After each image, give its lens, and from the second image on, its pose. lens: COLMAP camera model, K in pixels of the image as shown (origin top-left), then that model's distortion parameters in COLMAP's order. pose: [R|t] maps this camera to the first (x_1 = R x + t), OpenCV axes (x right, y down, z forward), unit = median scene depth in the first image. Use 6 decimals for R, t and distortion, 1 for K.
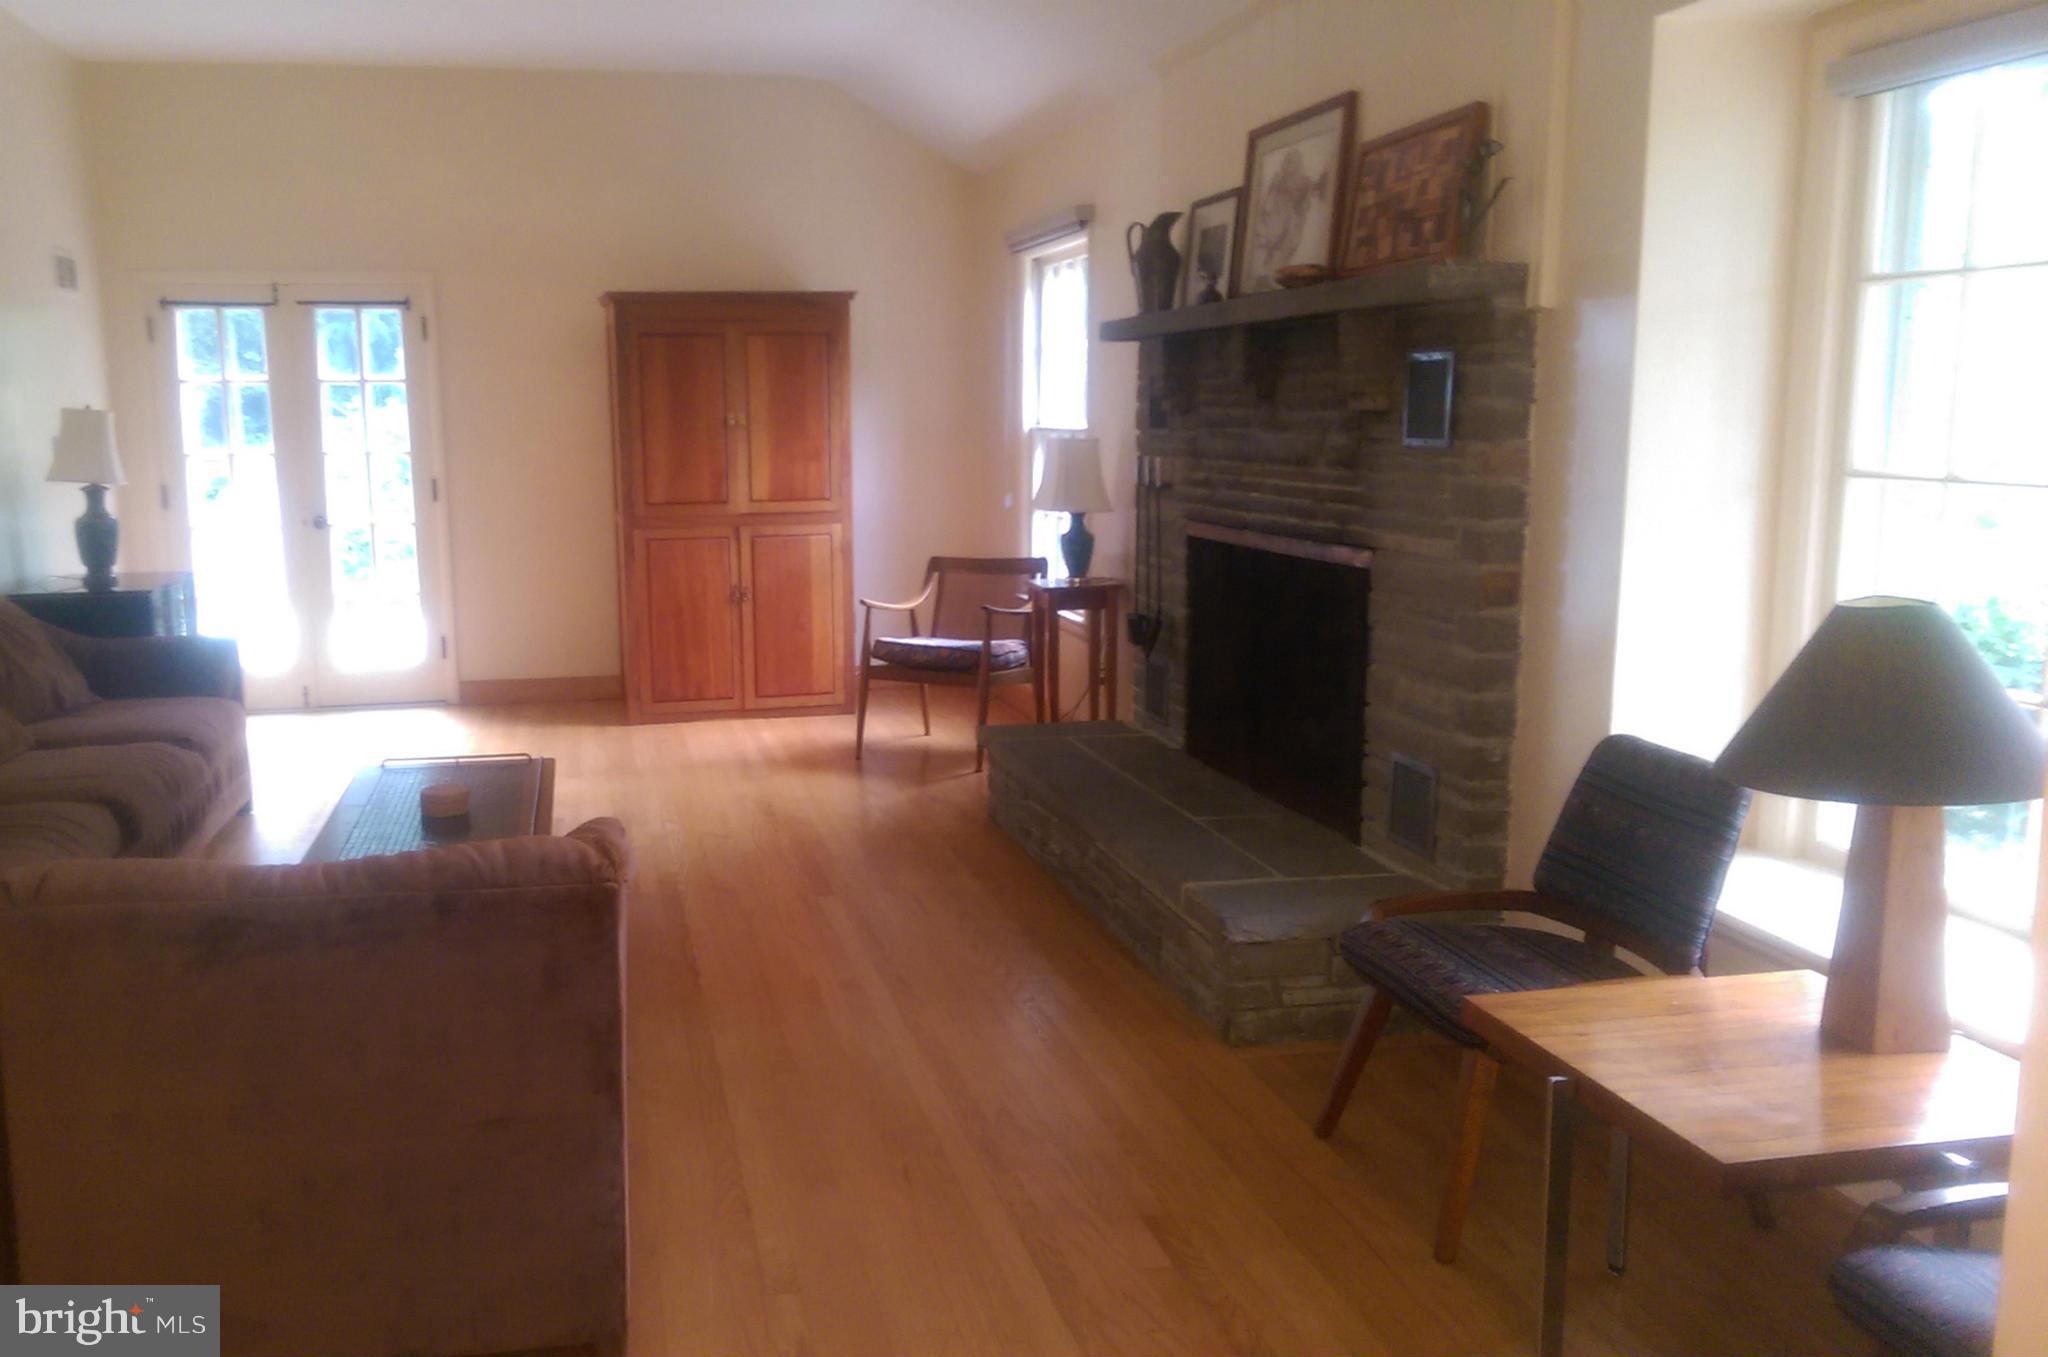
lens RADIAL K [[1651.2, 0, 1024.0], [0, 1651.2, 678.5], [0, 0, 1]] dist [0.059821, -0.002052]
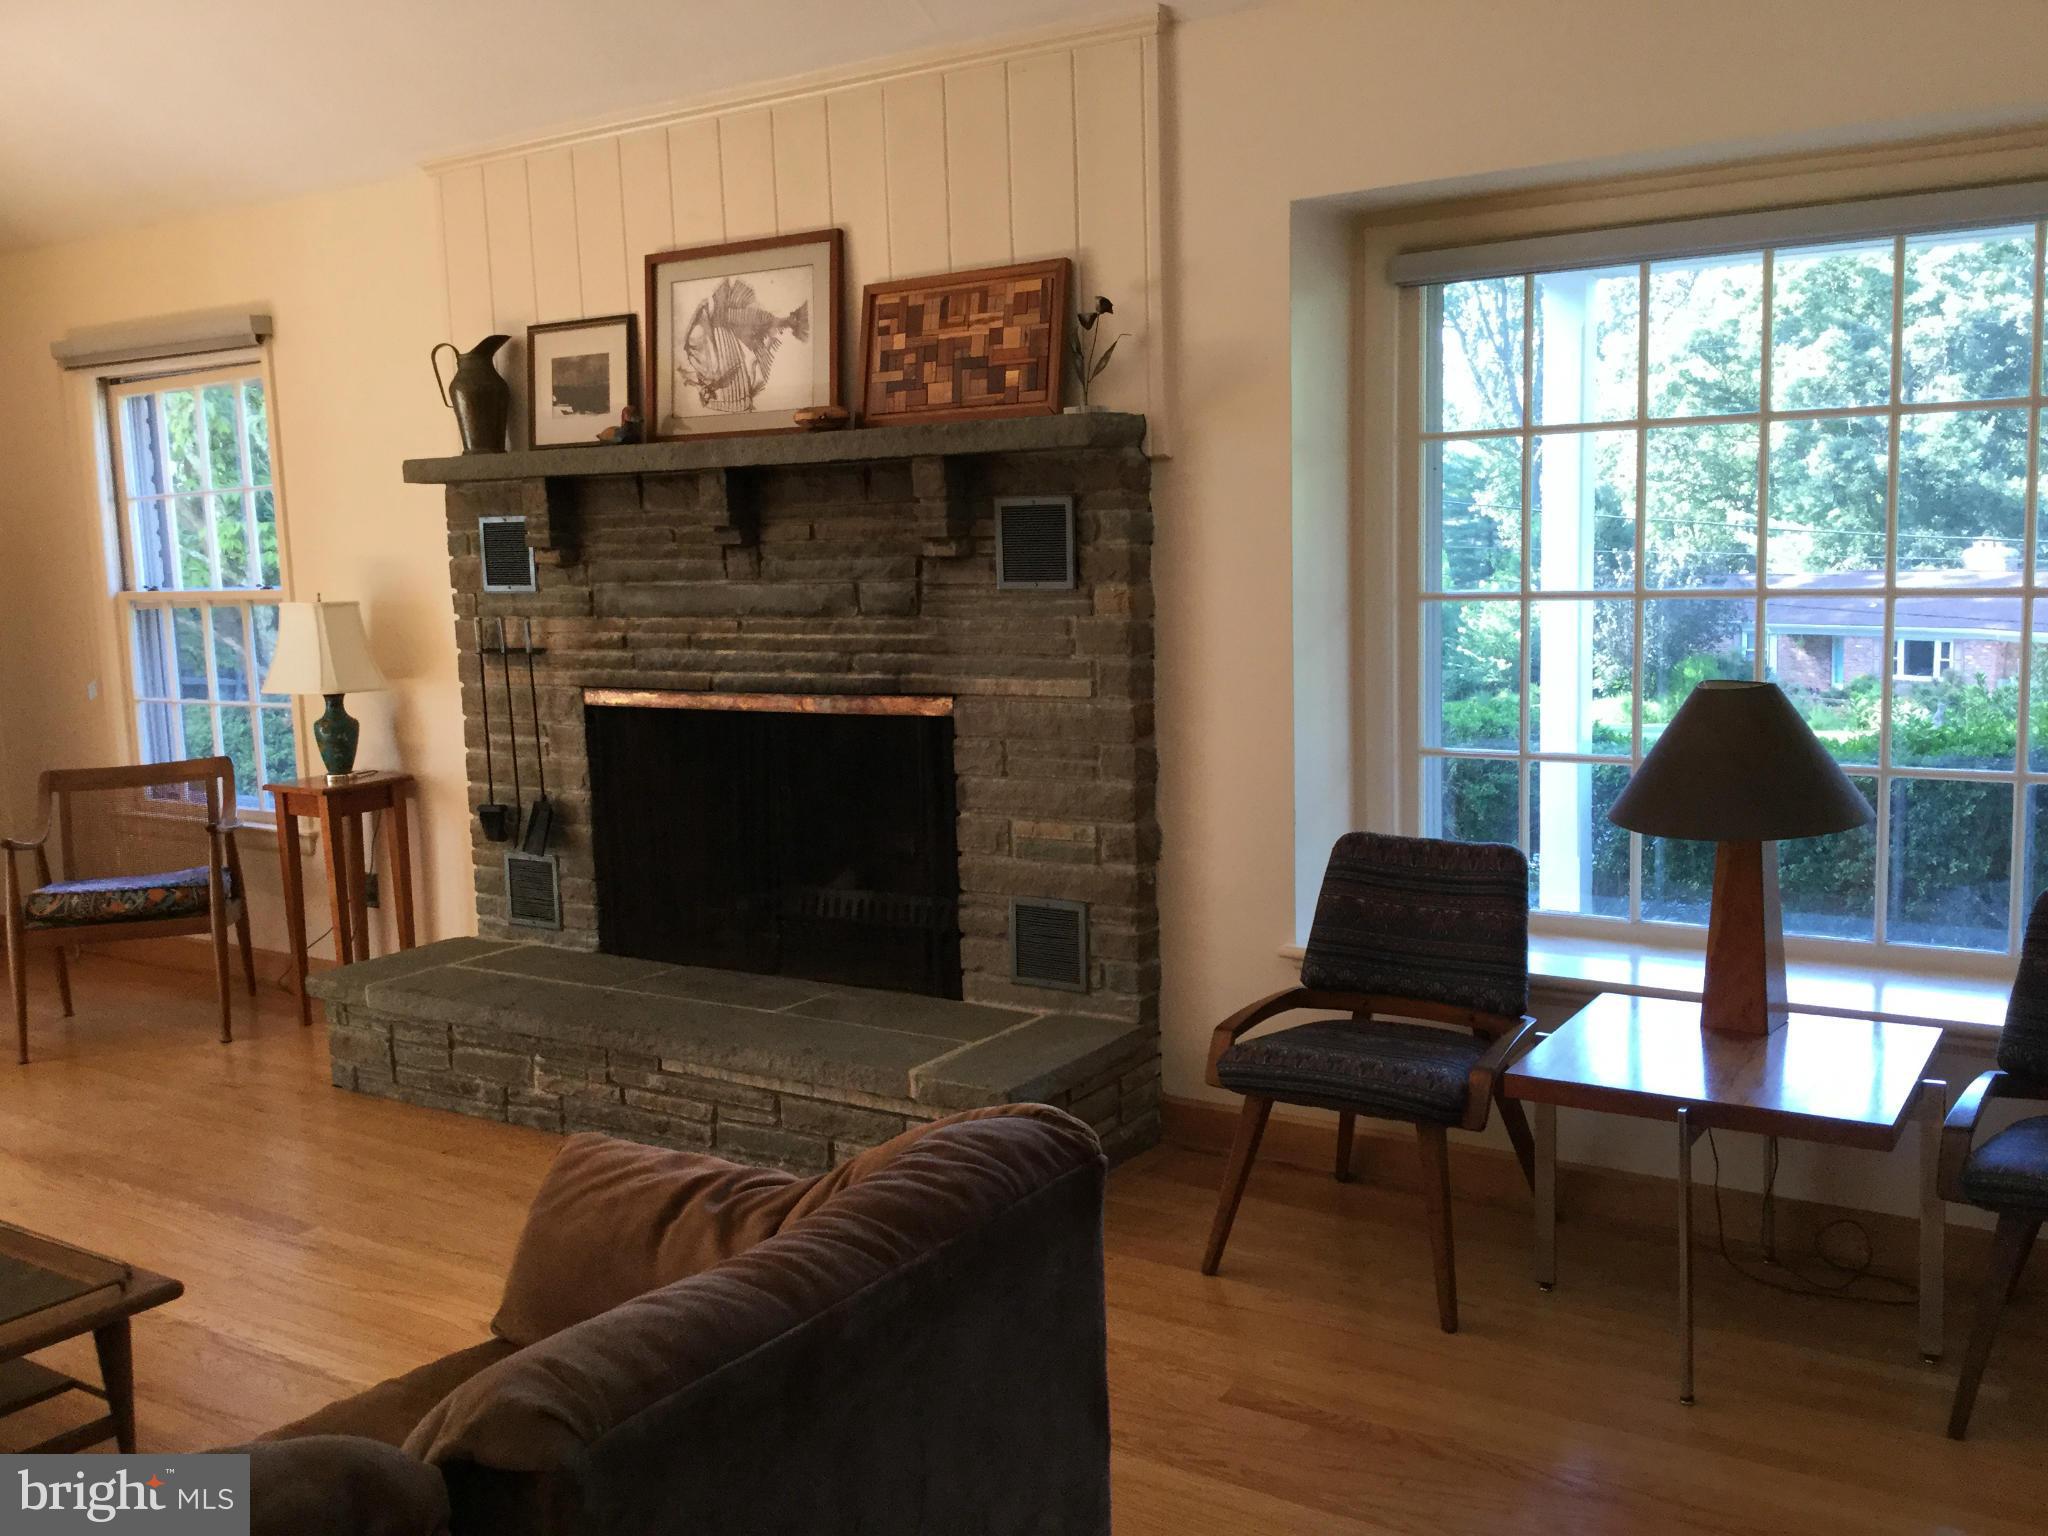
lens RADIAL K [[1829.5, 0, 1023.7], [0, 1829.5, 754.8], [0, 0, 1]] dist [0.149843, -0.270339]
pose [[0.745756, -0.110682, 0.656961, -0.461850], [0.141286, 0.989948, 0.006400, -0.043533], [-0.651066, 0.088046, 0.753897, 0.153761]]
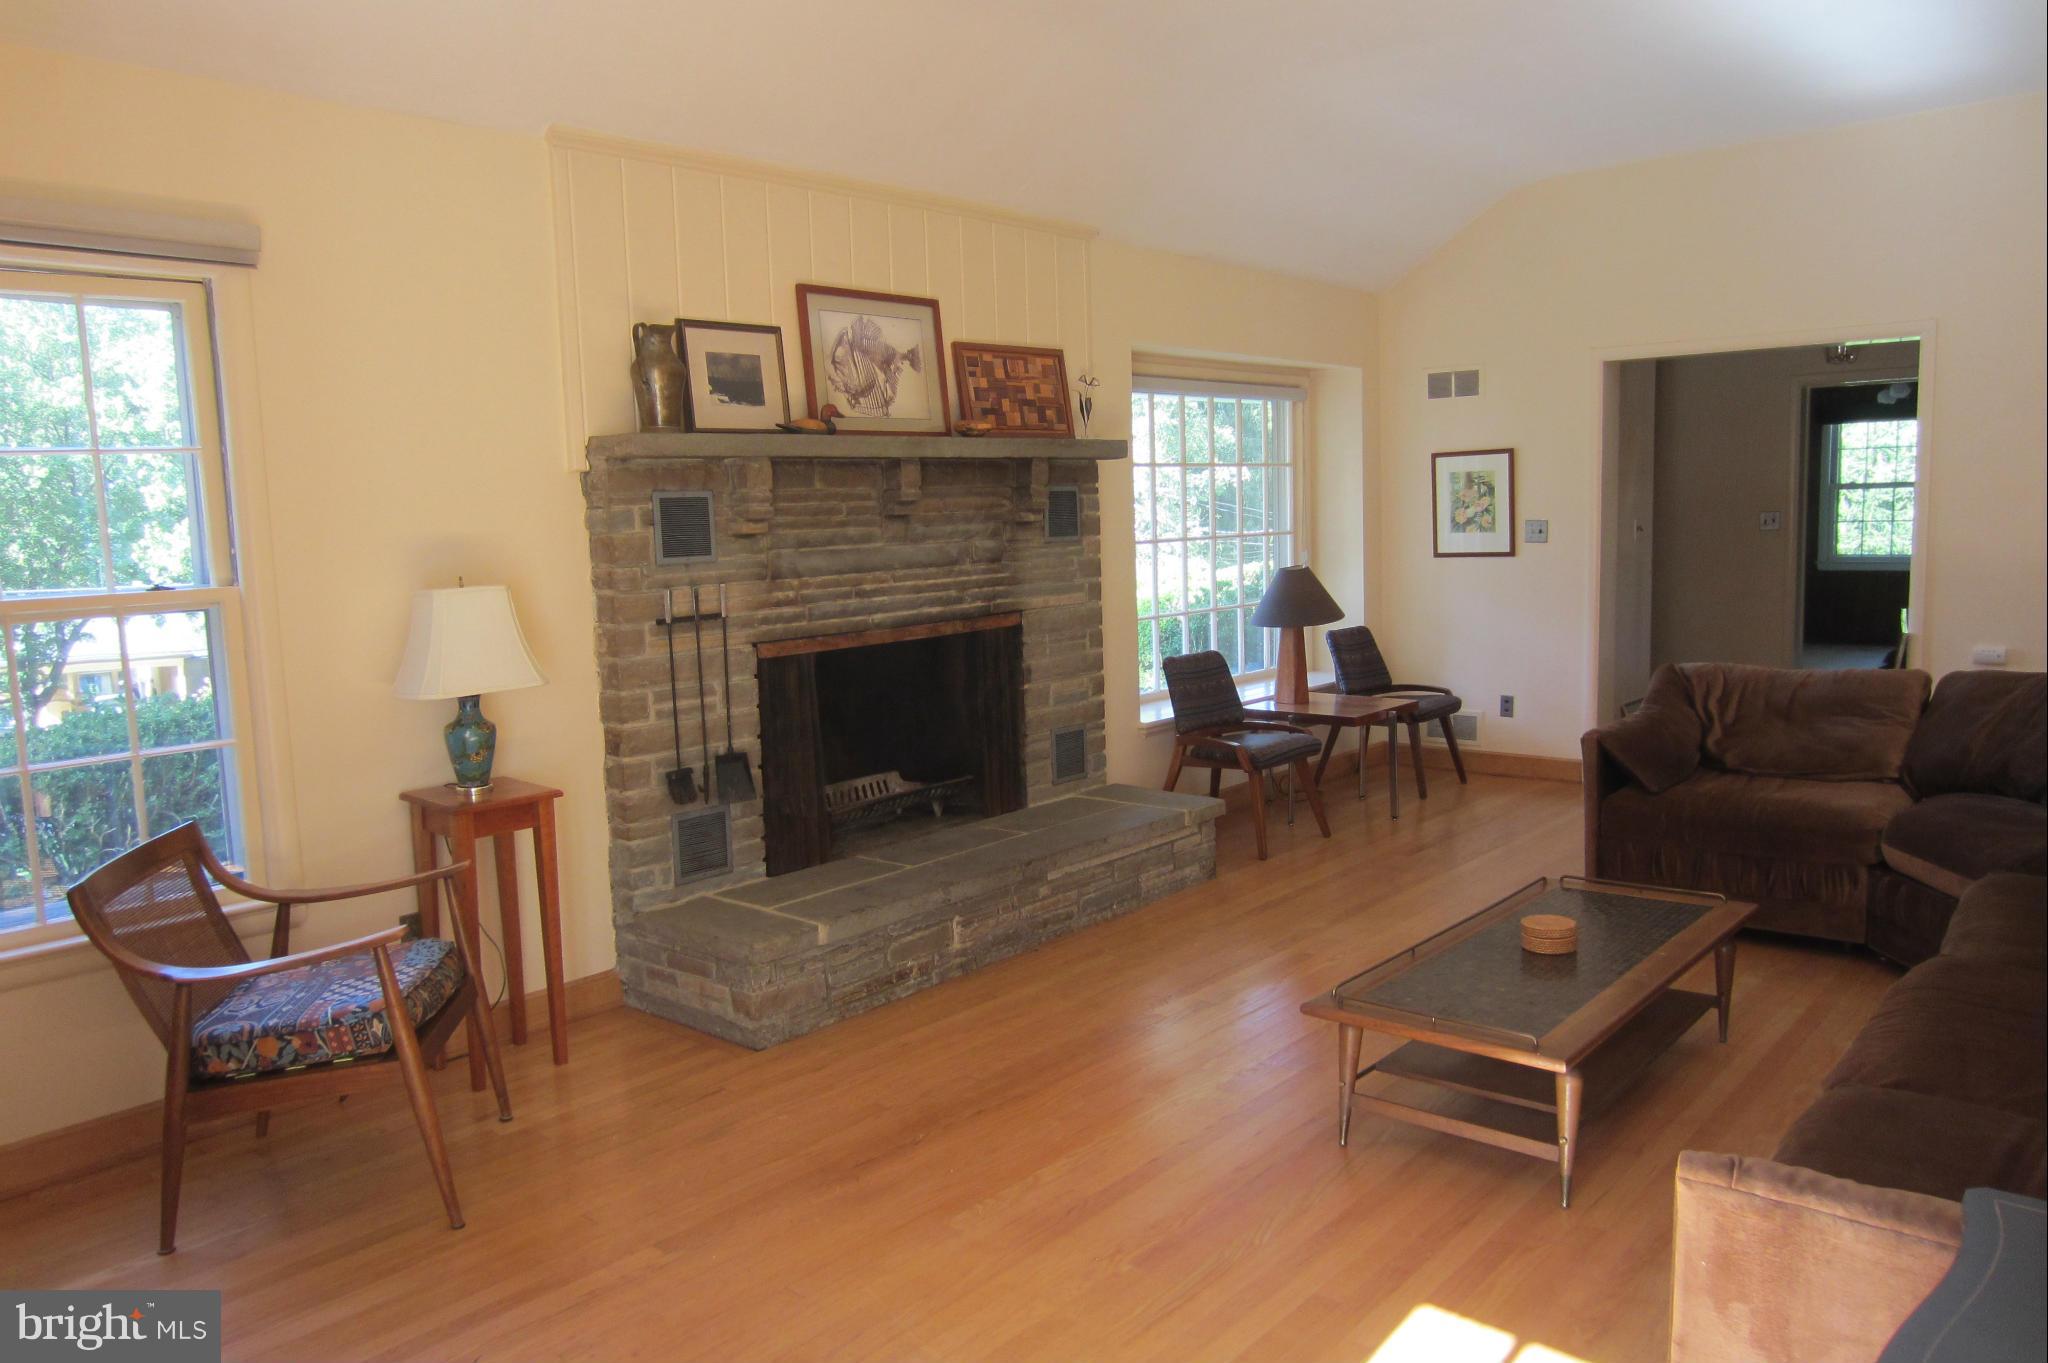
lens RADIAL K [[1431.7, 0, 1024.0], [0, 1431.7, 681.5], [0, 0, 1]] dist [-0.064113, -0.000238]
pose [[-0.546678, -0.087384, 0.832770, -0.872330], [0.163850, 0.964150, 0.208730, -0.282906], [-0.821155, 0.250558, -0.512762, 1.644253]]
